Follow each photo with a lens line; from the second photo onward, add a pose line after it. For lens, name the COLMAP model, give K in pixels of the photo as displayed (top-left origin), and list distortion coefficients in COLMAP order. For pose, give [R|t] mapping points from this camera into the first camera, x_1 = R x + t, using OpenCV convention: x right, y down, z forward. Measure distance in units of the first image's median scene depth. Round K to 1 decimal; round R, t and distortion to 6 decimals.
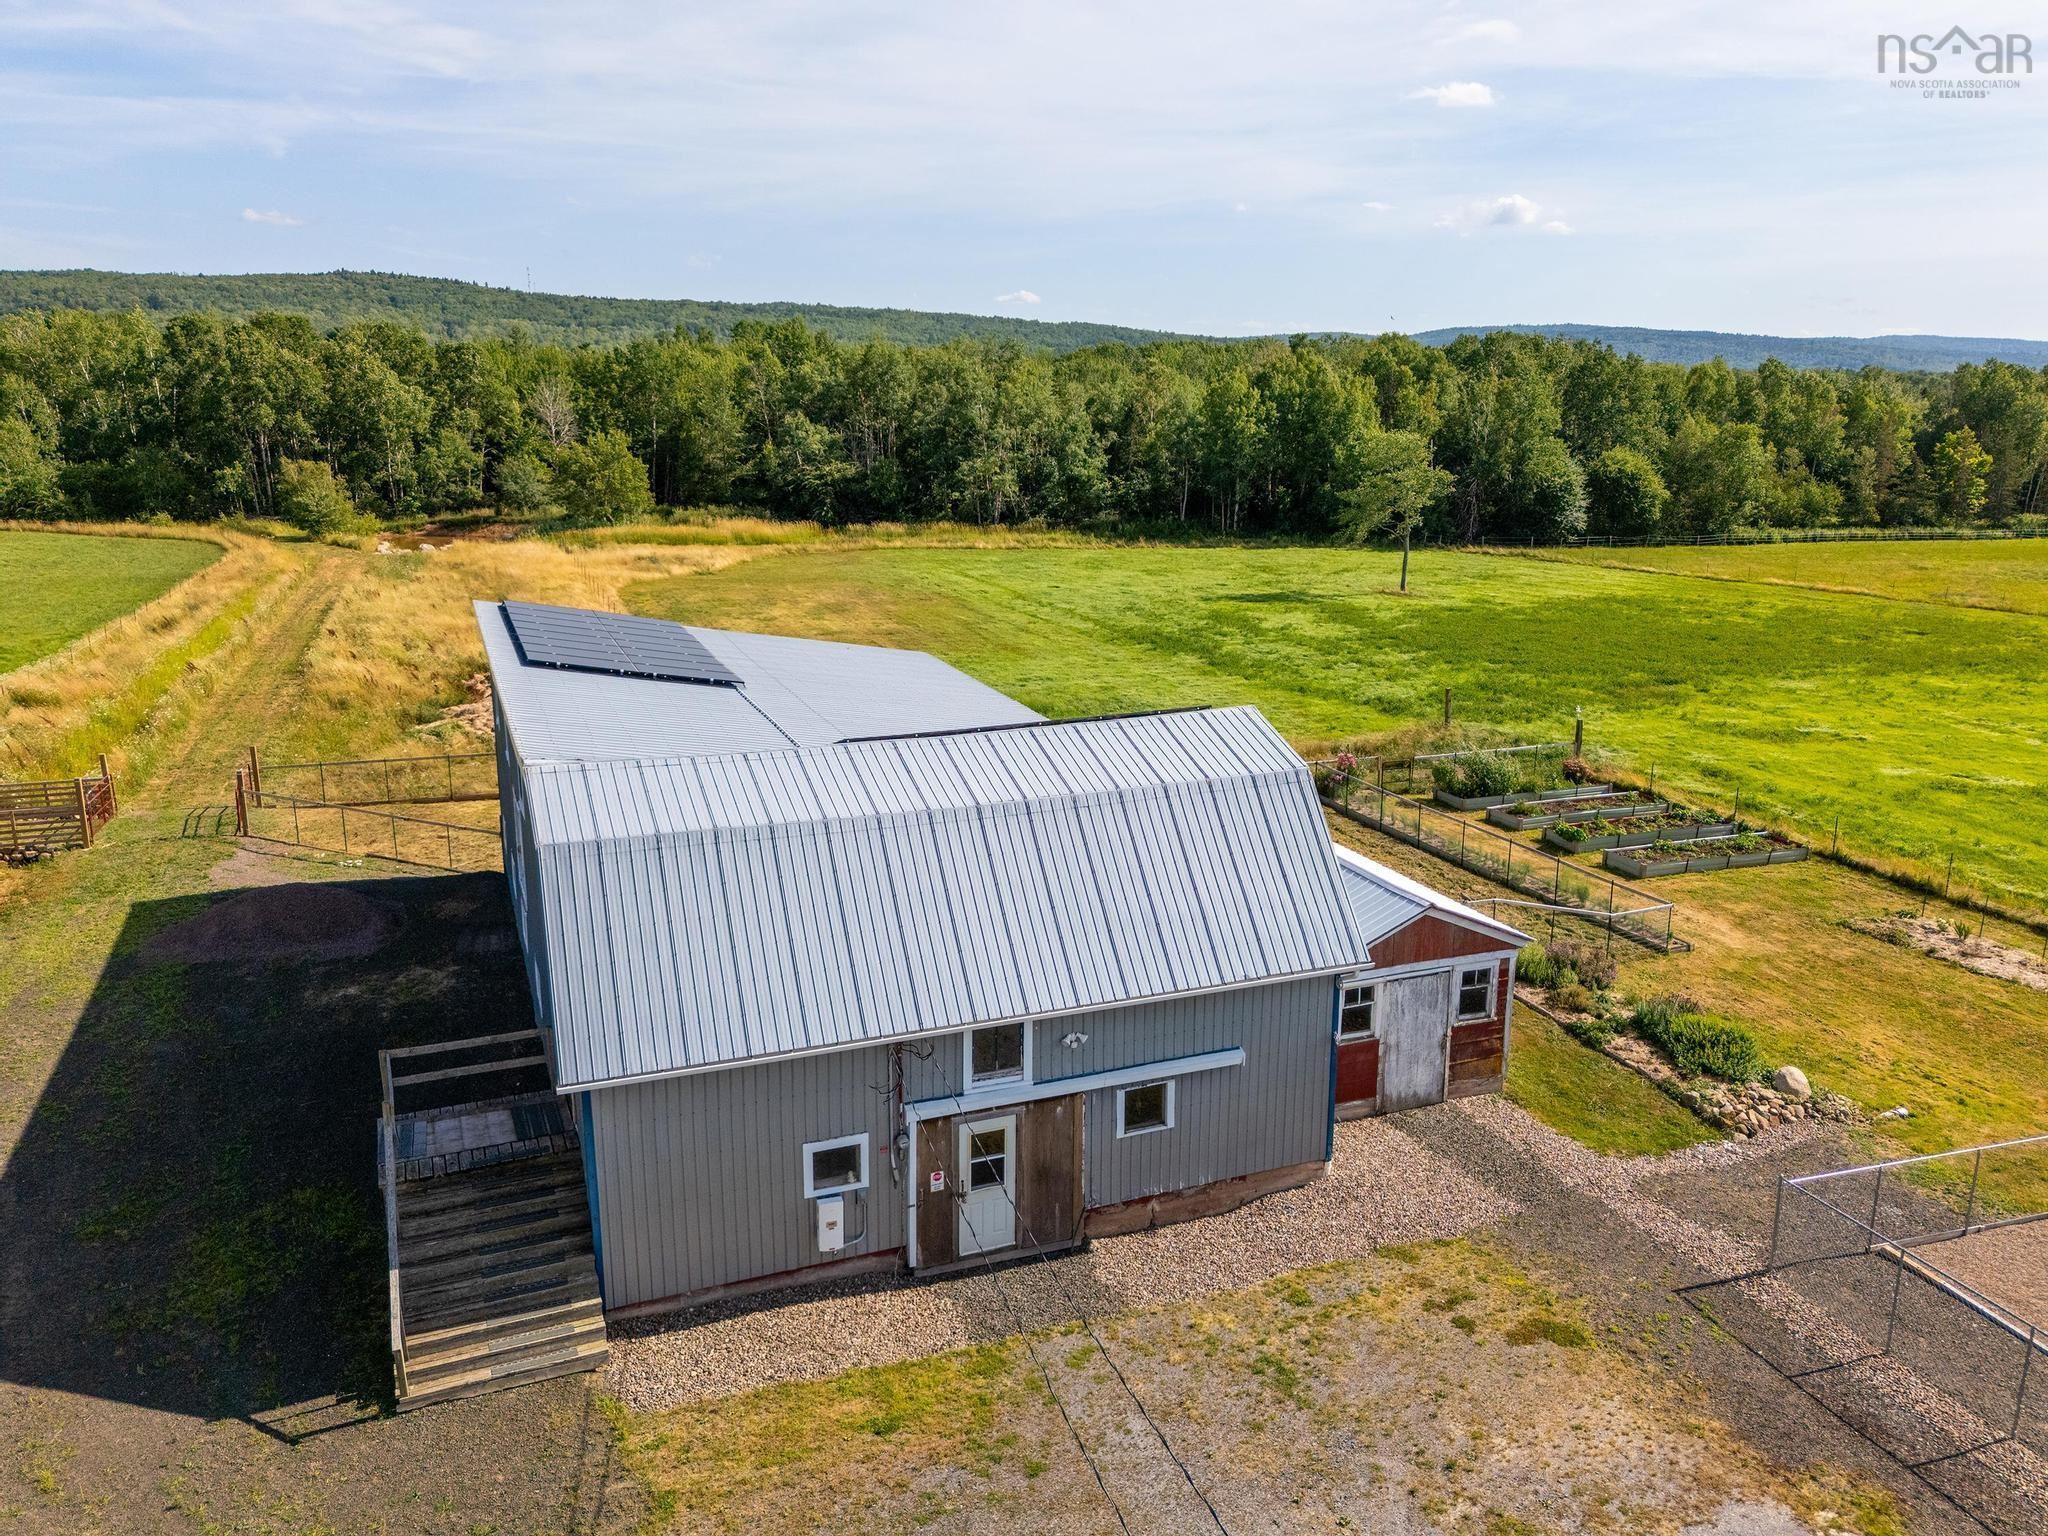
lens RADIAL K [[1513.0, 0, 1026.8], [0, 1513.0, 767.7], [0, 0, 1]] dist [0.057890, -0.050496]
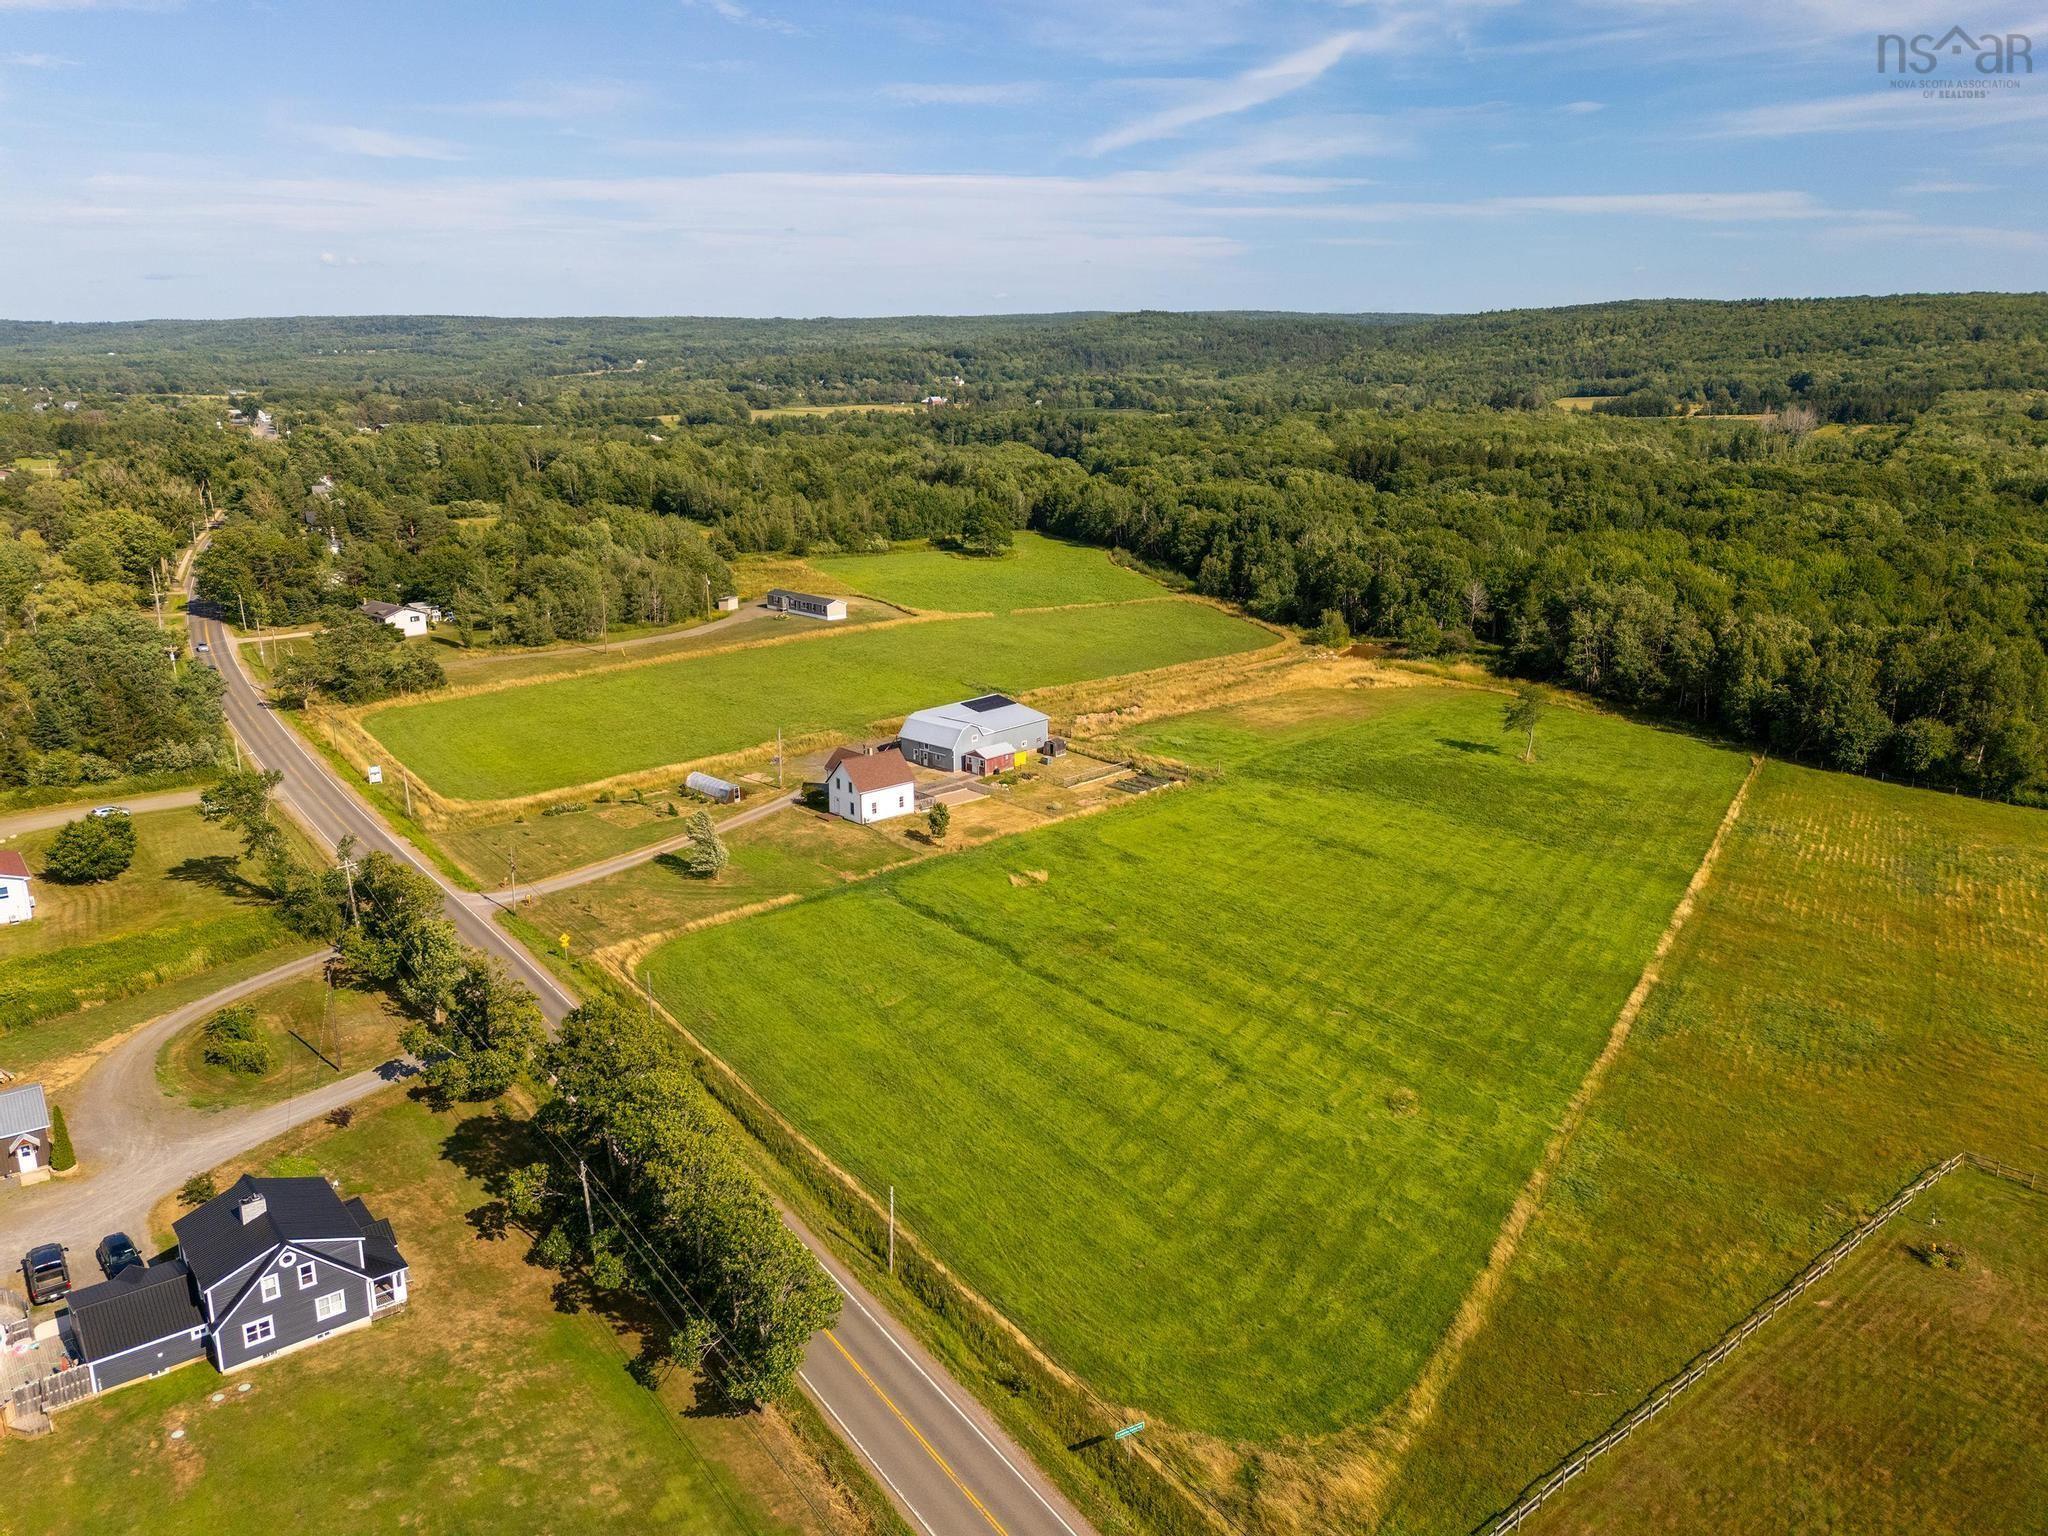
lens RADIAL K [[1513.0, 0, 1026.8], [0, 1513.0, 767.7], [0, 0, 1]] dist [0.057890, -0.050496]
pose [[0.446228, 0.229022, -0.865118, 1.373026], [-0.219801, 0.965136, 0.142127, -0.191945], [0.867507, 0.126733, 0.481010, -0.502715]]
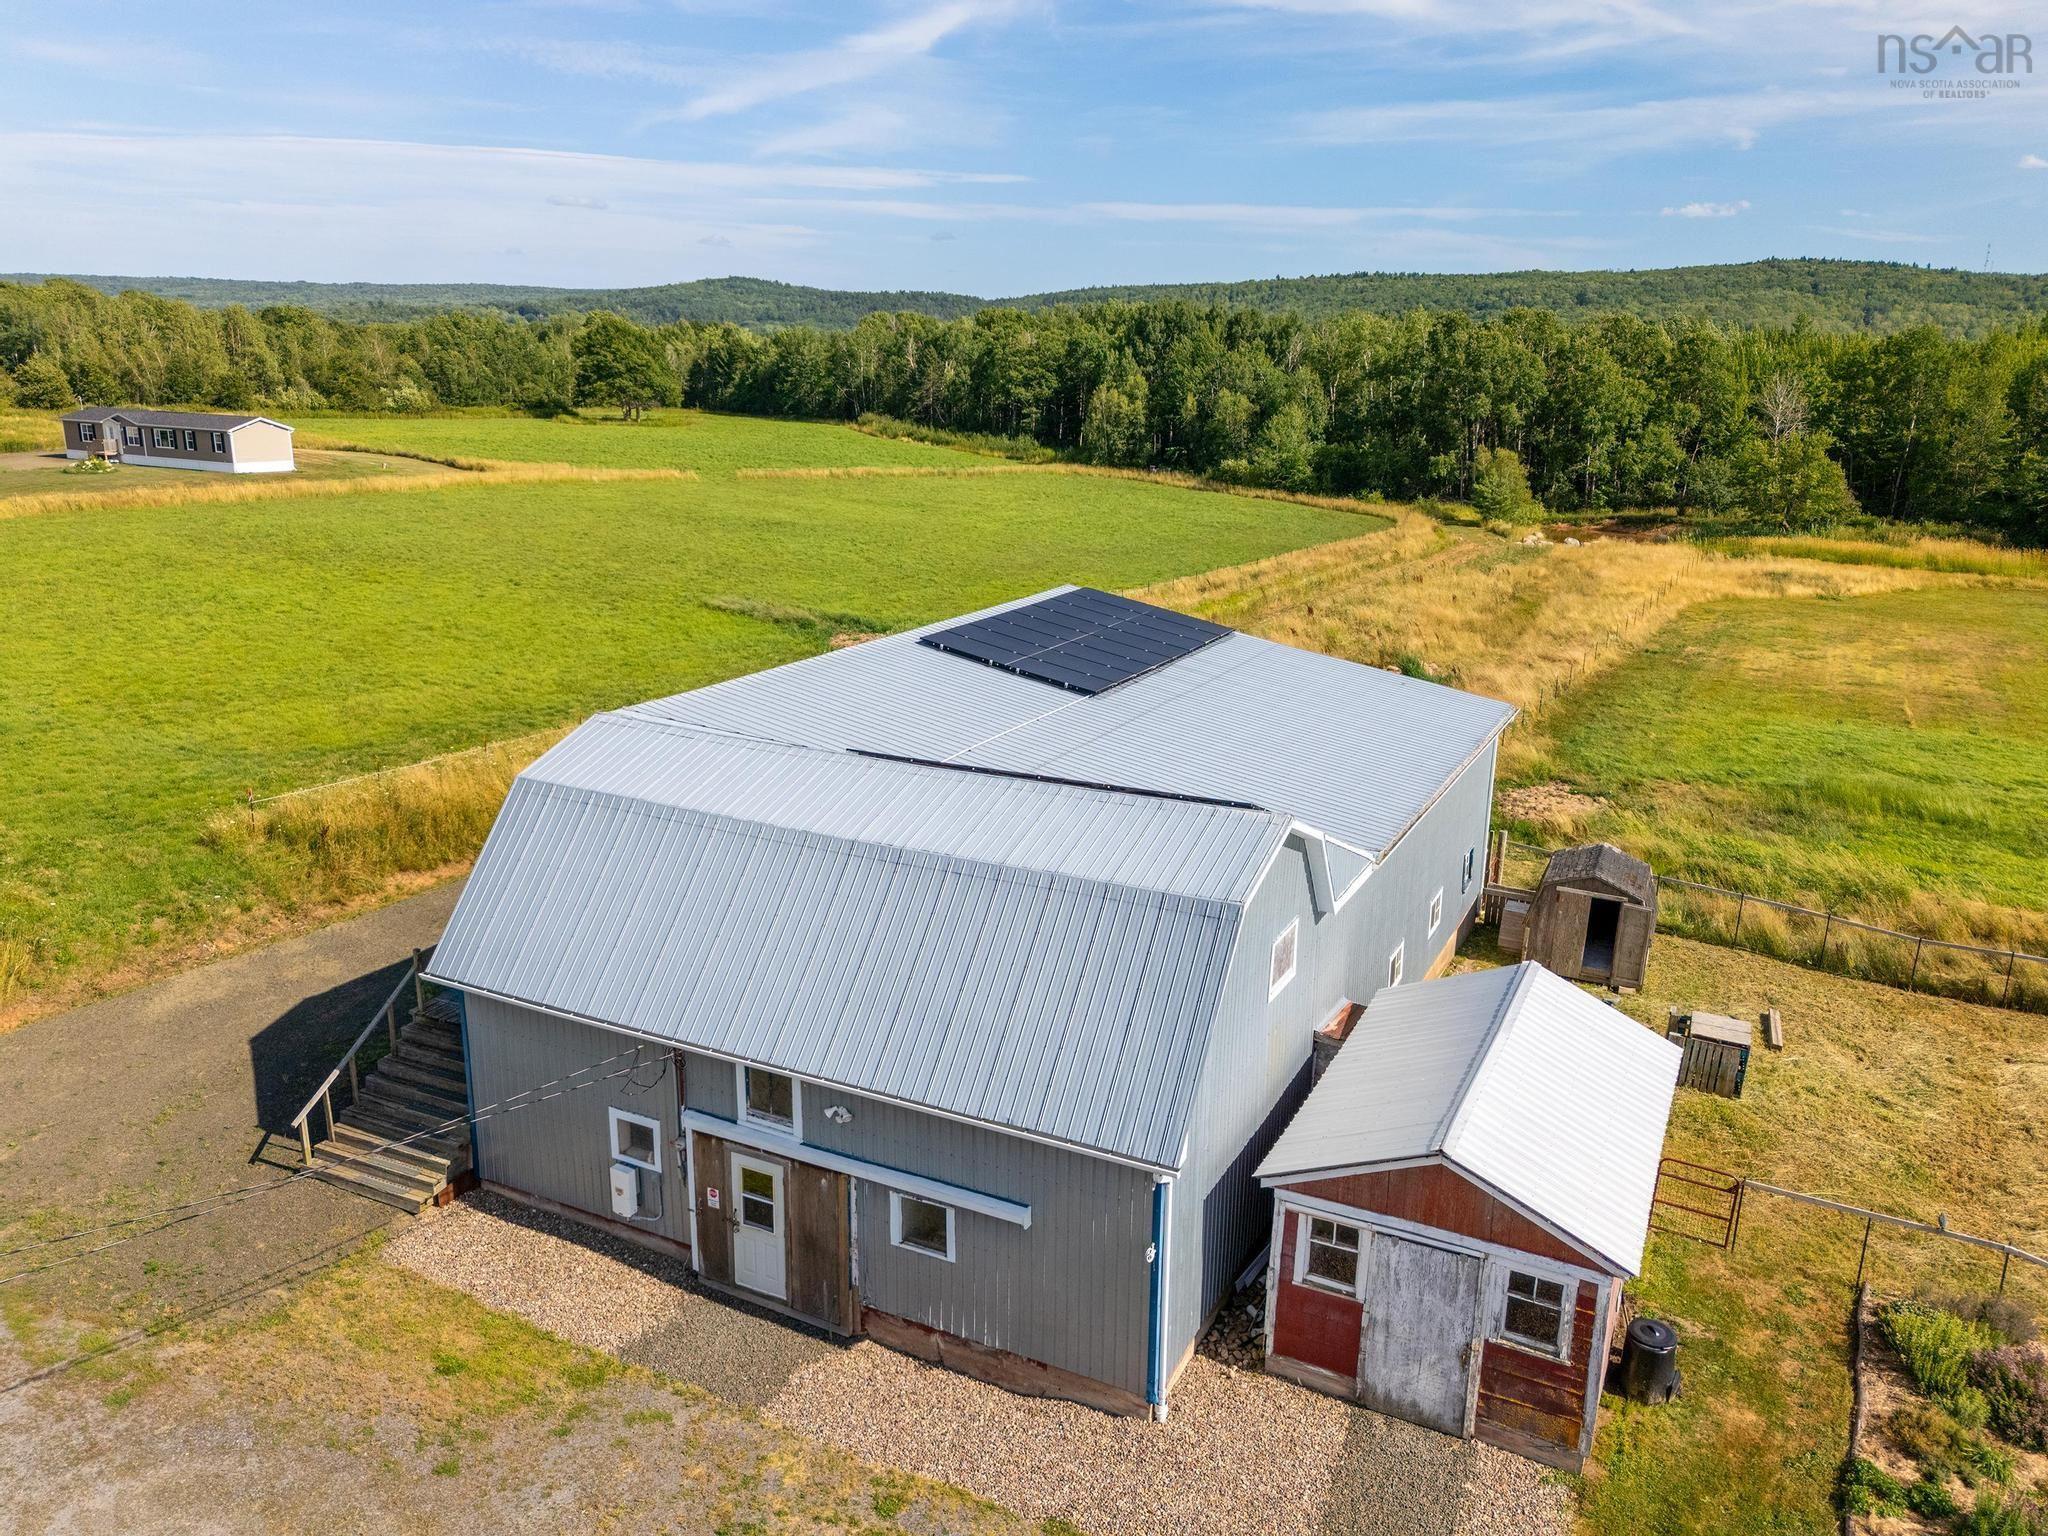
lens RADIAL K [[1513.0, 0, 1026.8], [0, 1513.0, 767.7], [0, 0, 1]] dist [0.057890, -0.050496]
pose [[0.665712, 0.199674, -0.718998, 0.105331], [-0.195383, 0.976561, 0.090299, -0.018801], [0.720176, 0.080367, 0.689121, 0.063299]]
